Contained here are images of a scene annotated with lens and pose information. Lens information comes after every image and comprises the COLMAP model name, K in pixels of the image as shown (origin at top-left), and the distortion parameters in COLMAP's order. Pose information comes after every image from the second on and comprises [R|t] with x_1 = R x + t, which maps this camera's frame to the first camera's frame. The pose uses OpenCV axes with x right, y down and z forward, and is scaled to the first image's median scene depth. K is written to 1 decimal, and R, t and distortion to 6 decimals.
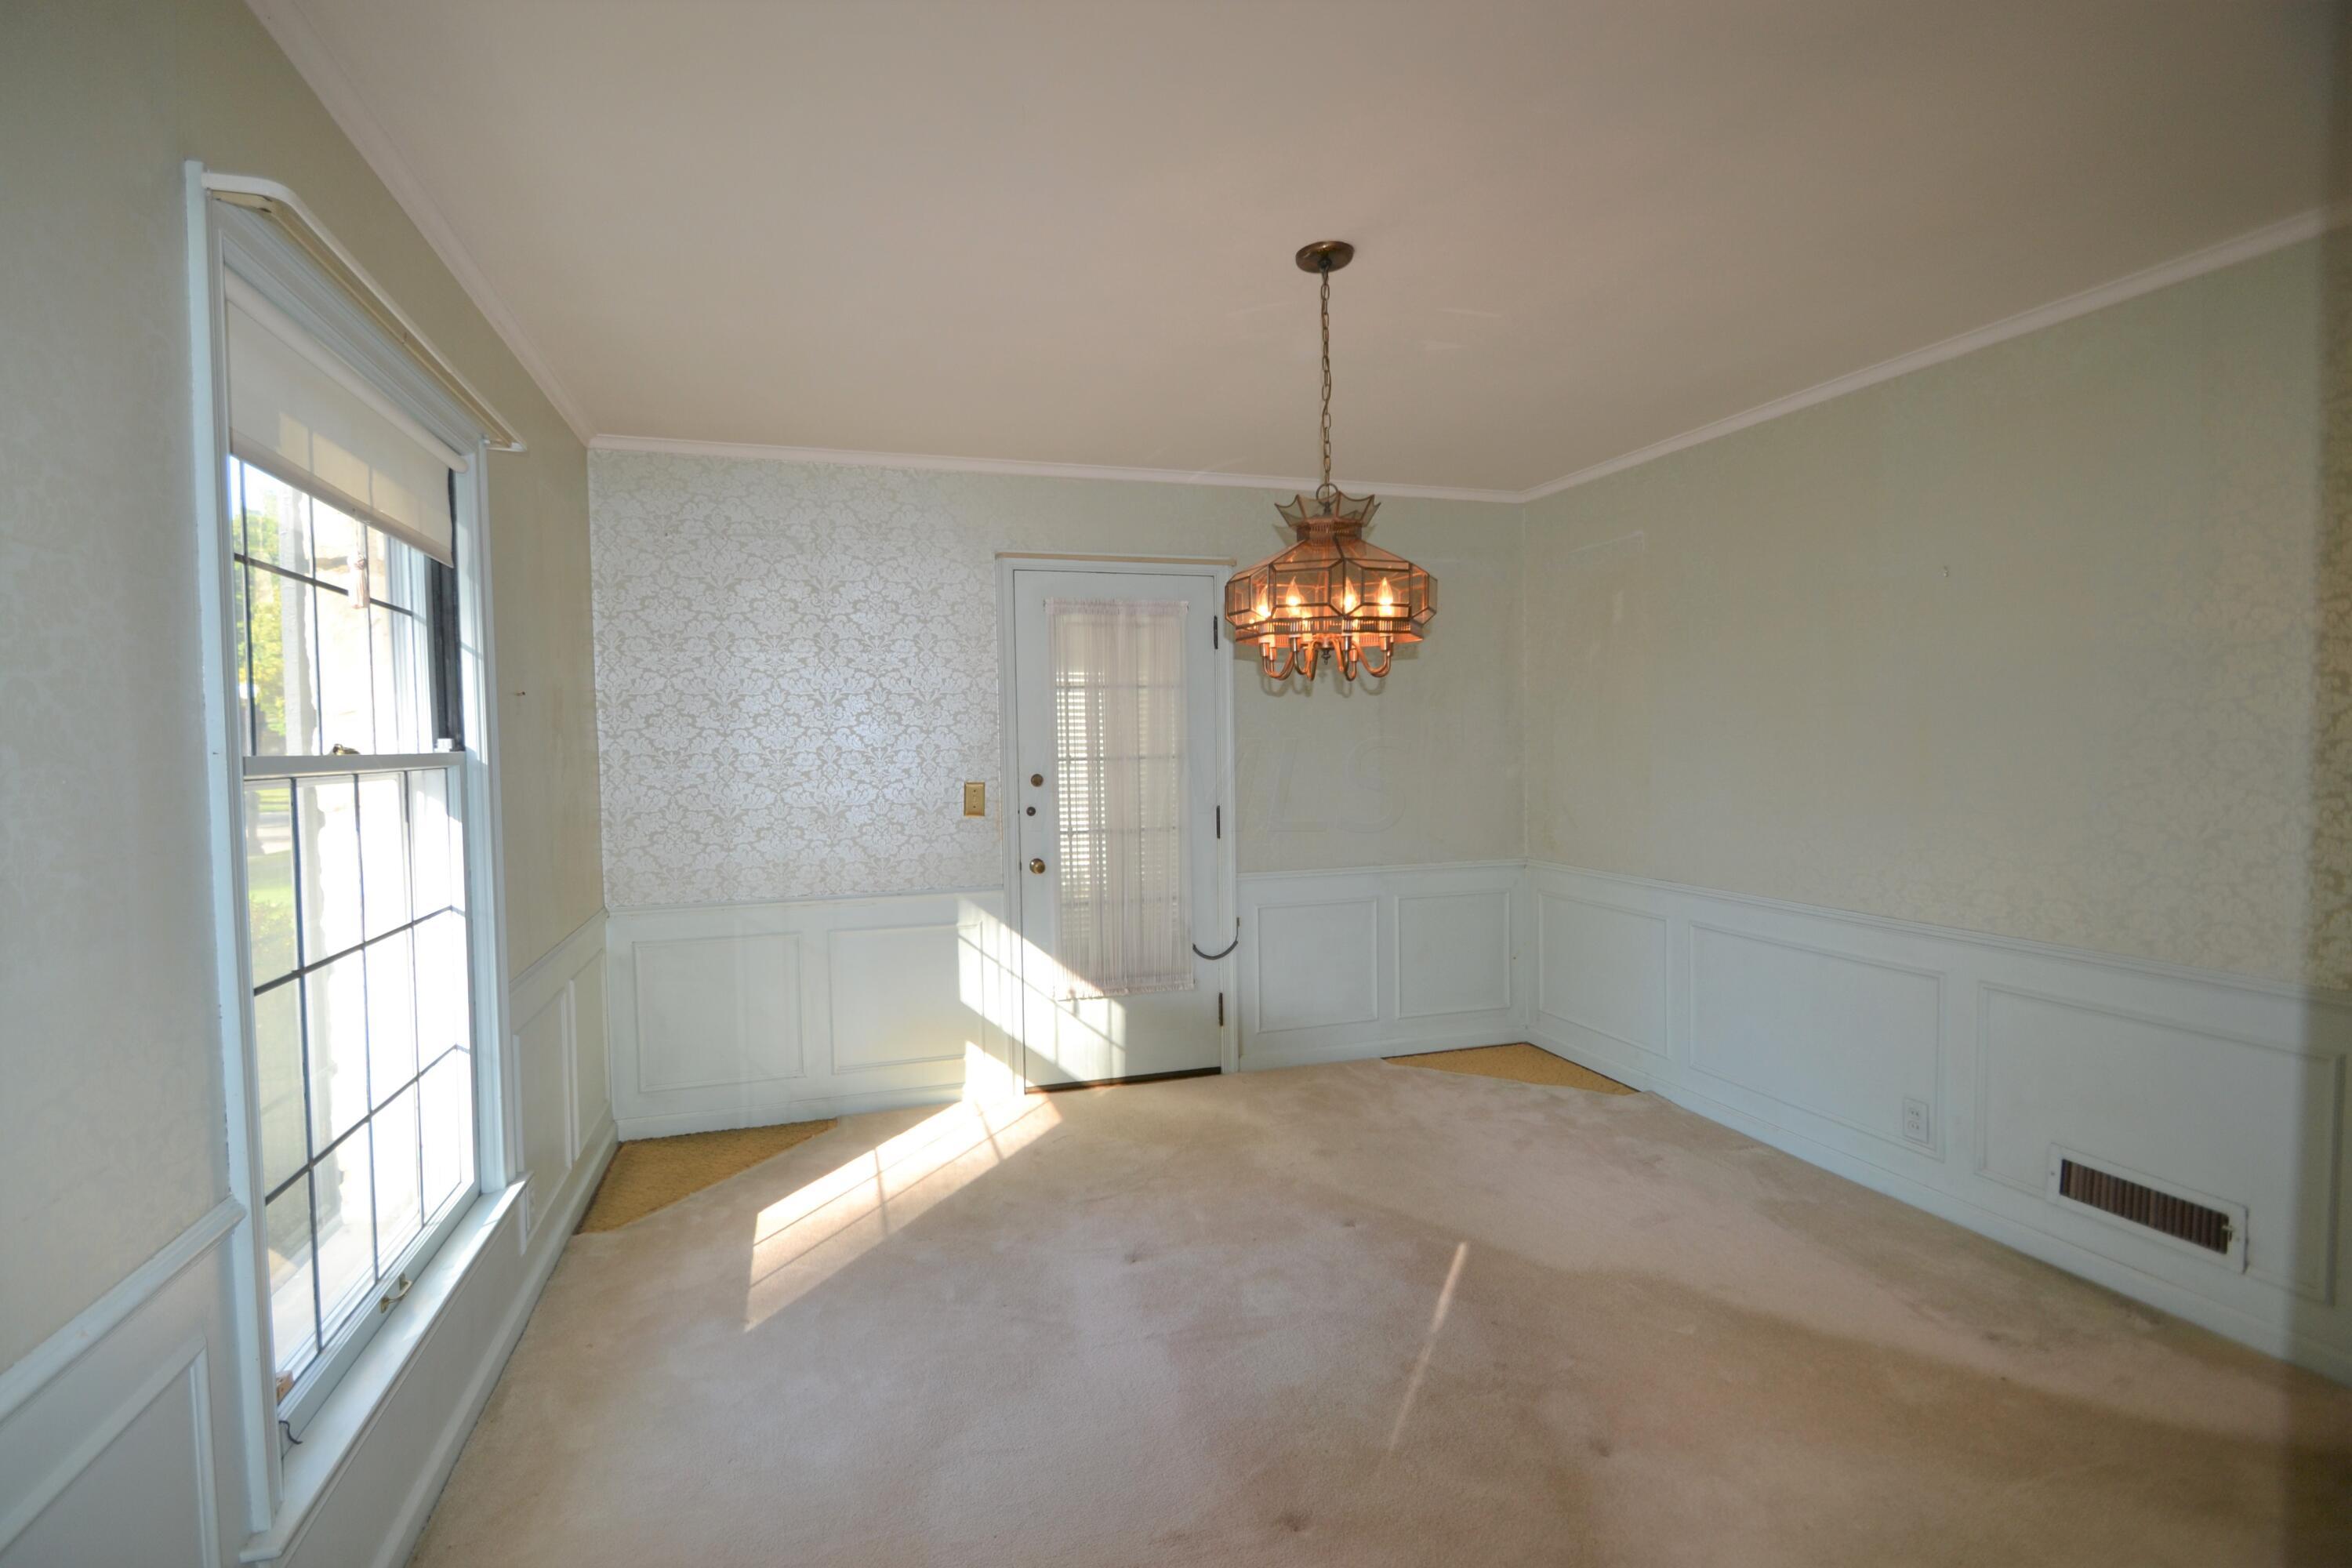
lens RADIAL K [[1068.2, 0, 1160.4], [0, 1068.2, 786.9], [0, 0, 1]] dist [-0.000715, -0.002982]
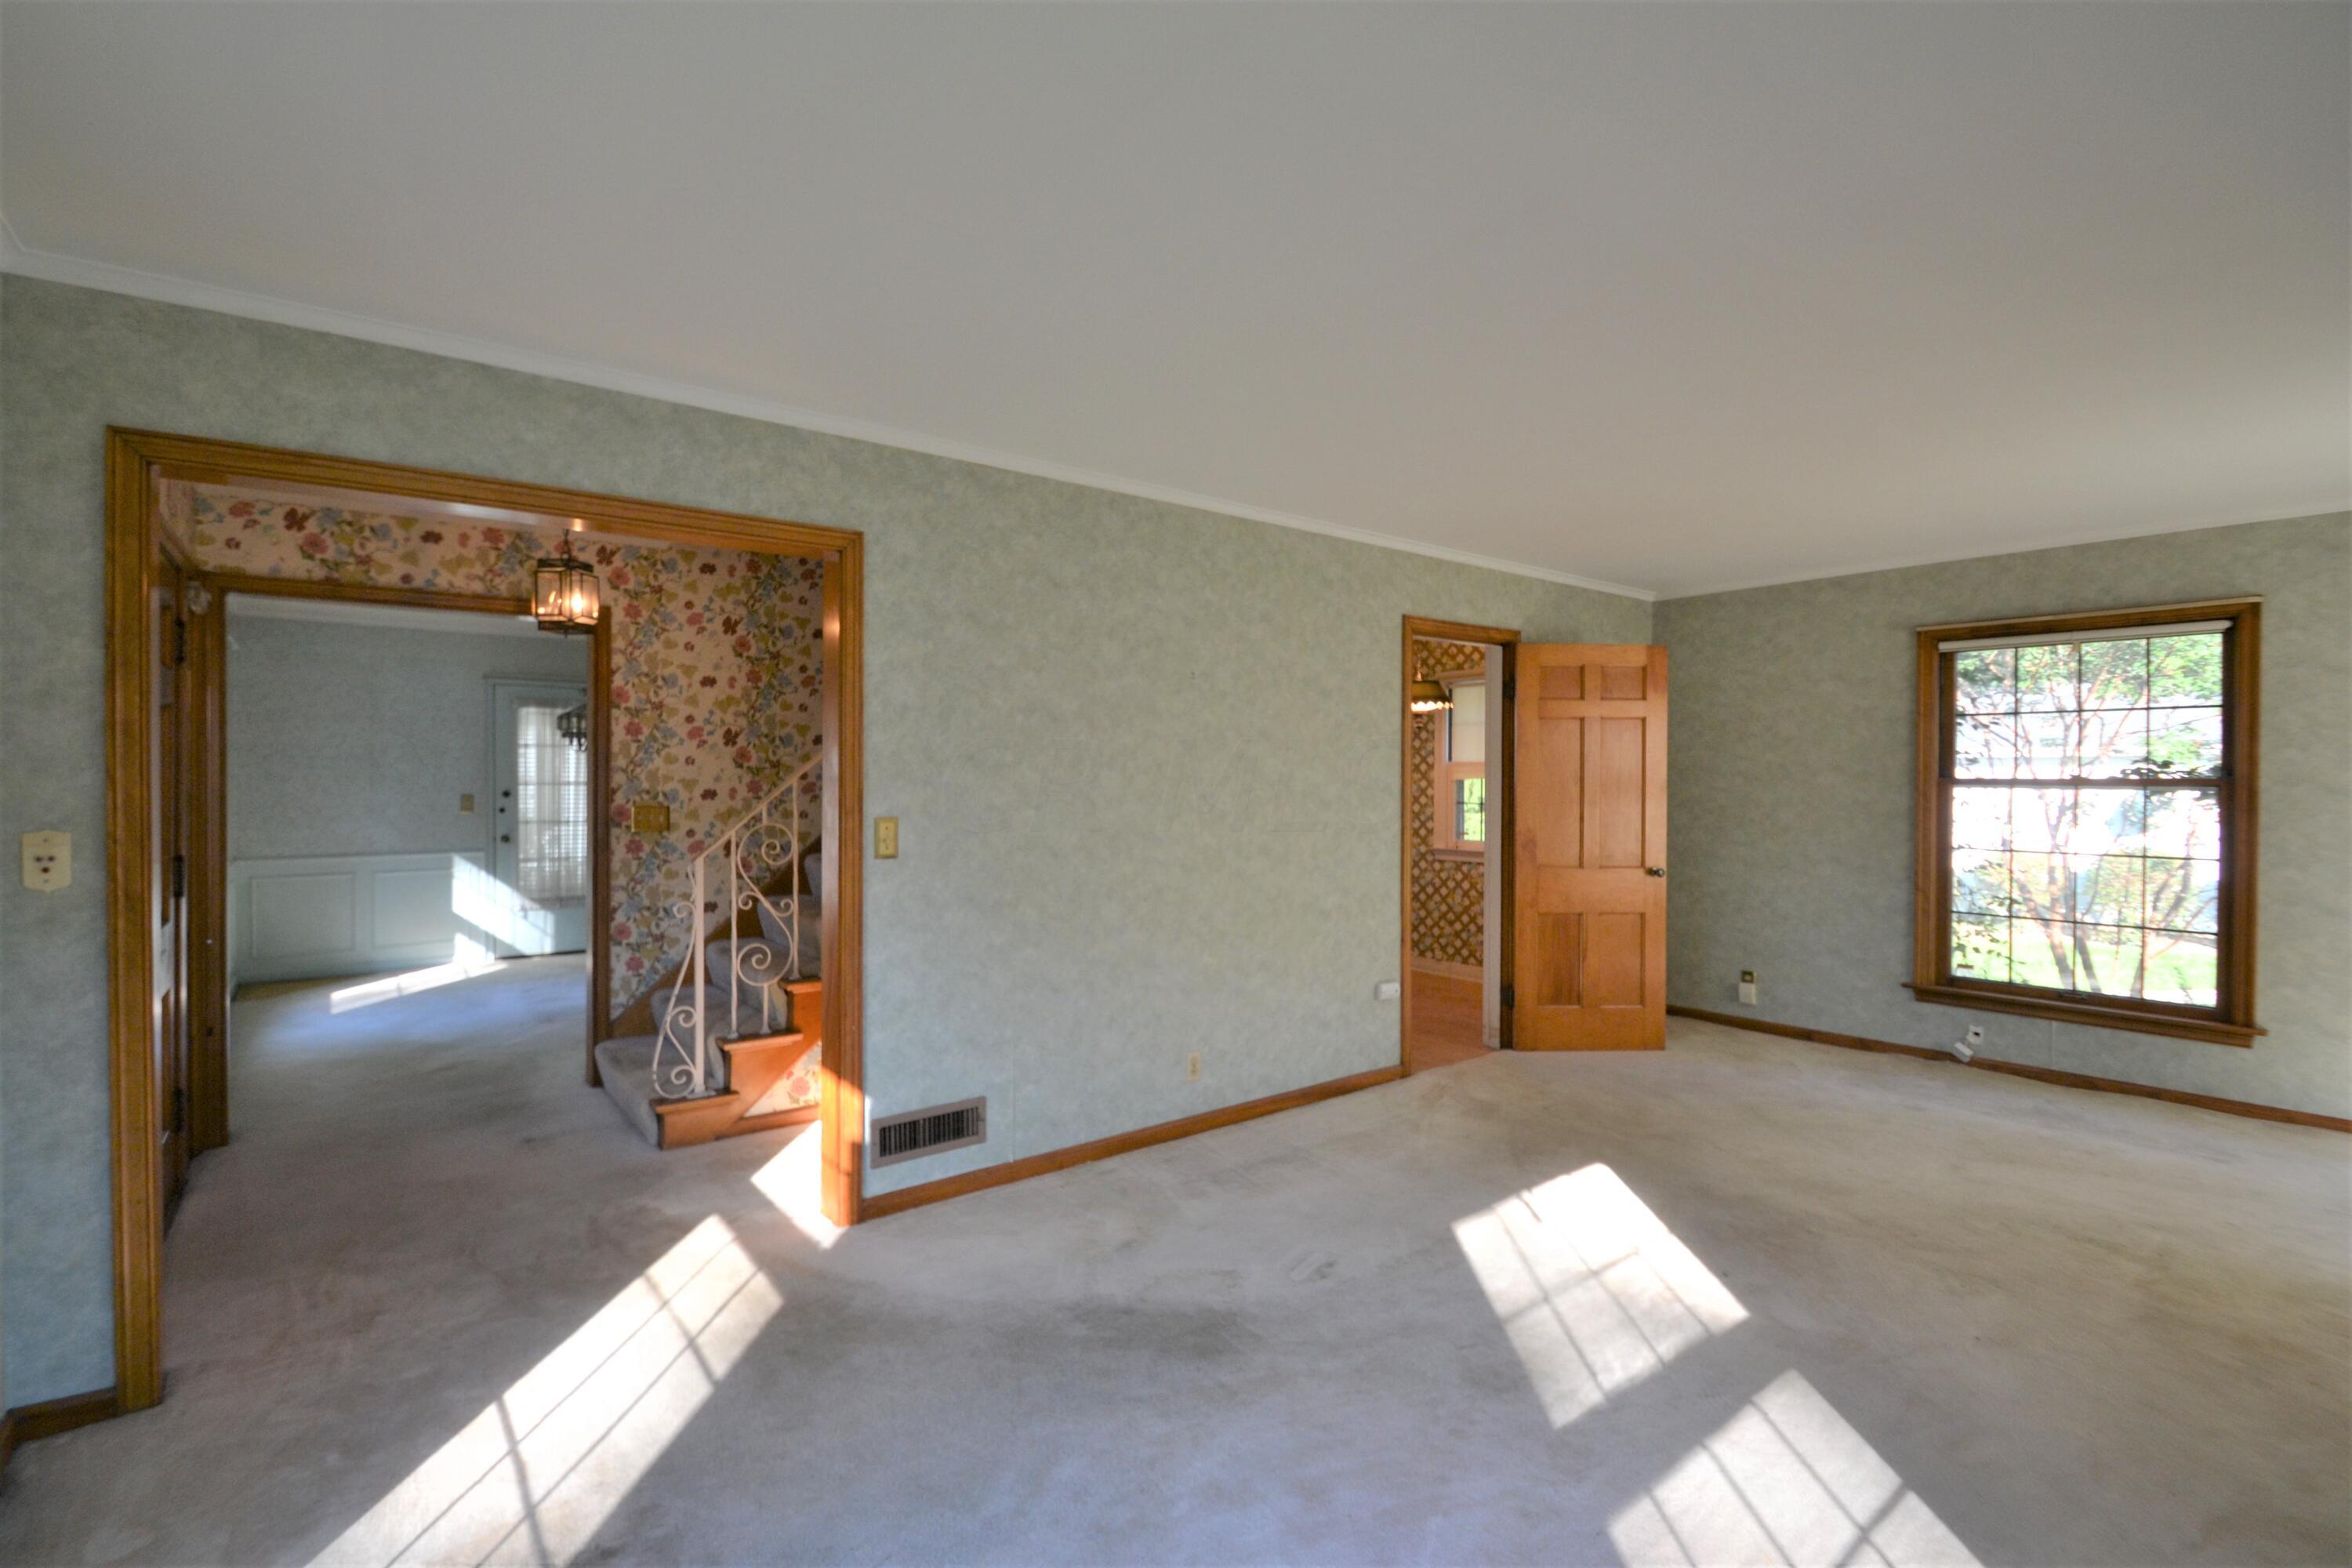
lens RADIAL K [[1068.2, 0, 1178.8], [0, 1068.2, 774.2], [0, 0, 1]] dist [-0.000715, -0.002982]
pose [[0.938062, 0.025034, 0.345563, 0.350234], [-0.009505, 0.998870, -0.046561, 0.036298], [-0.346338, 0.040393, 0.937240, -1.188983]]
